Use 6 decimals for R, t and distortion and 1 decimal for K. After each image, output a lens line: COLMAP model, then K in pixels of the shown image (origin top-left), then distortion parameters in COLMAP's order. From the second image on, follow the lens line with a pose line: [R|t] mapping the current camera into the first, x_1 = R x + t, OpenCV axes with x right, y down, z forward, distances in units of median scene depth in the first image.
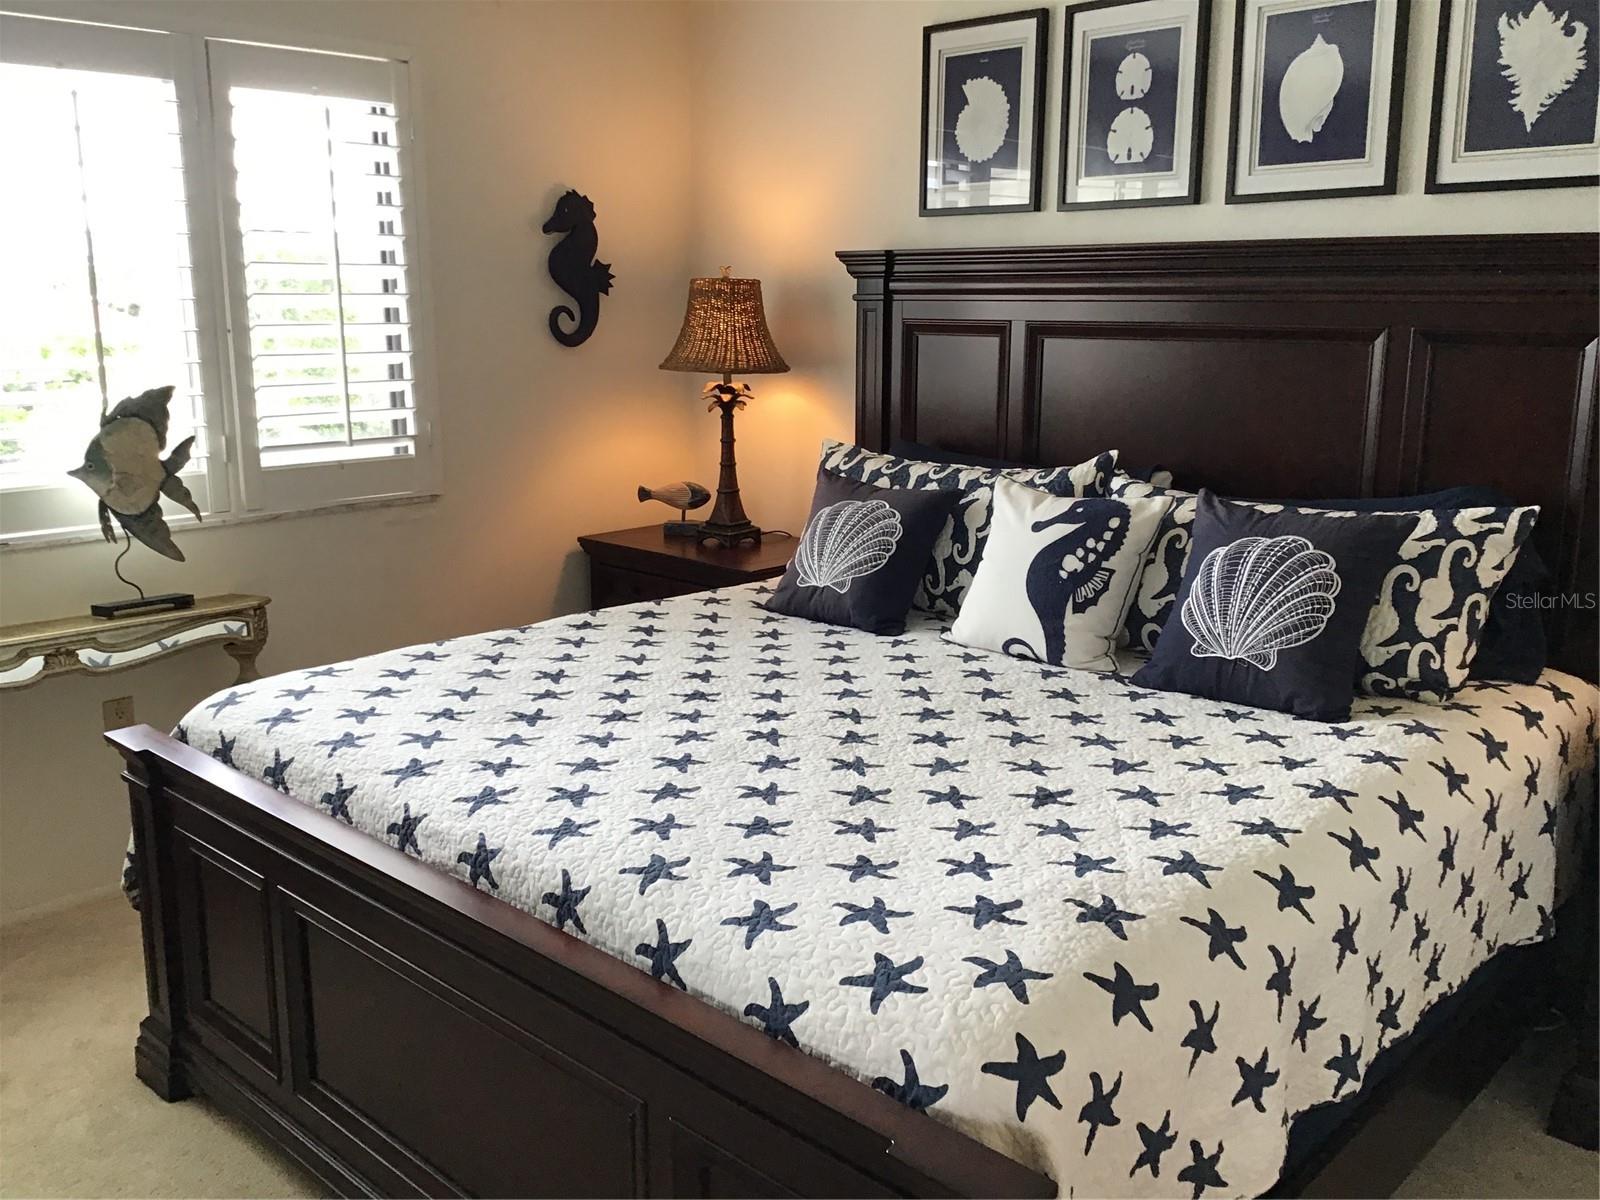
lens RADIAL K [[1434.6, 0, 800.0], [0, 1434.6, 600.0], [0, 0, 1]] dist [0.114174, -0.197336]
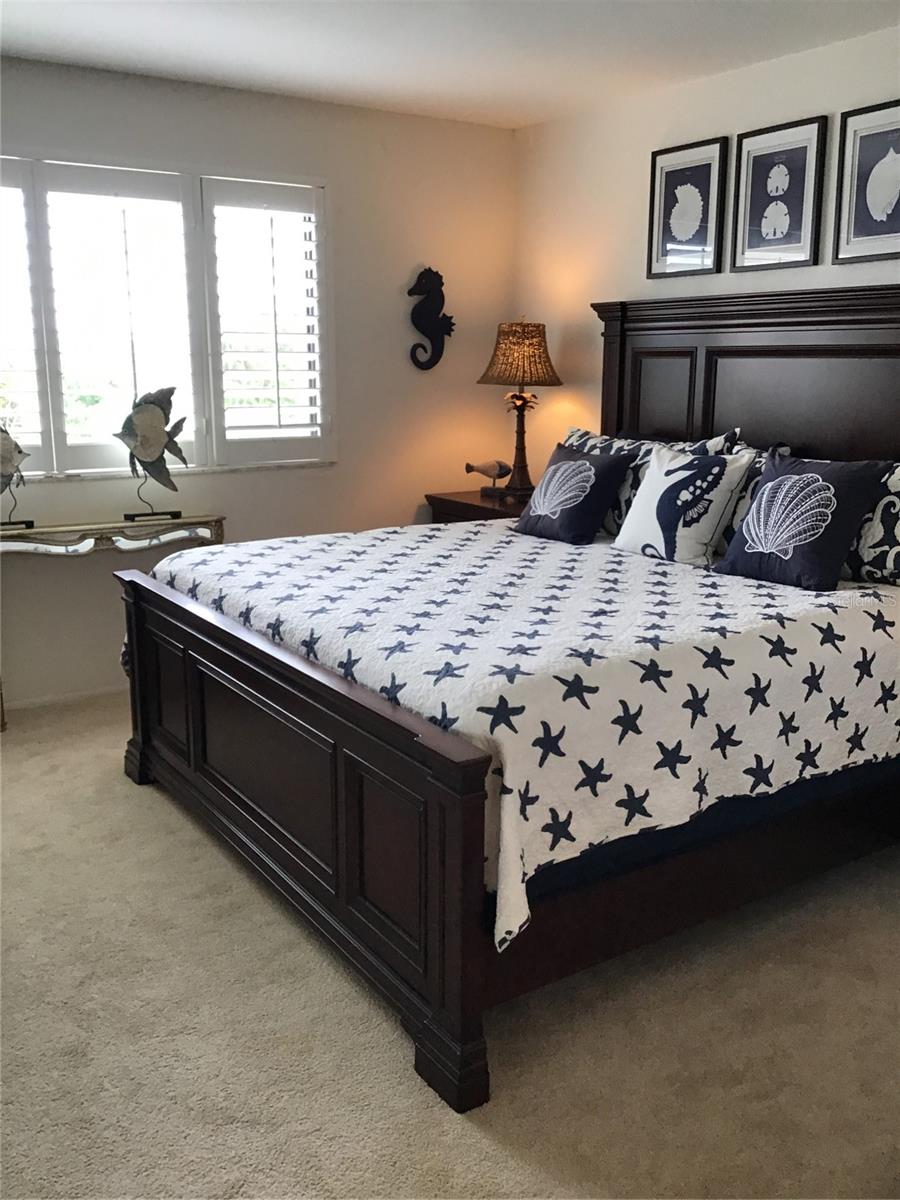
lens RADIAL K [[1075.9, 0, 450.0], [0, 1075.9, 600.0], [0, 0, 1]] dist [0.114174, -0.197336]
pose [[0.975573, 0.049066, -0.214127, 0.168664], [-0.047583, 0.998794, 0.012080, 0.072697], [0.214462, -0.001596, 0.976731, -0.165389]]
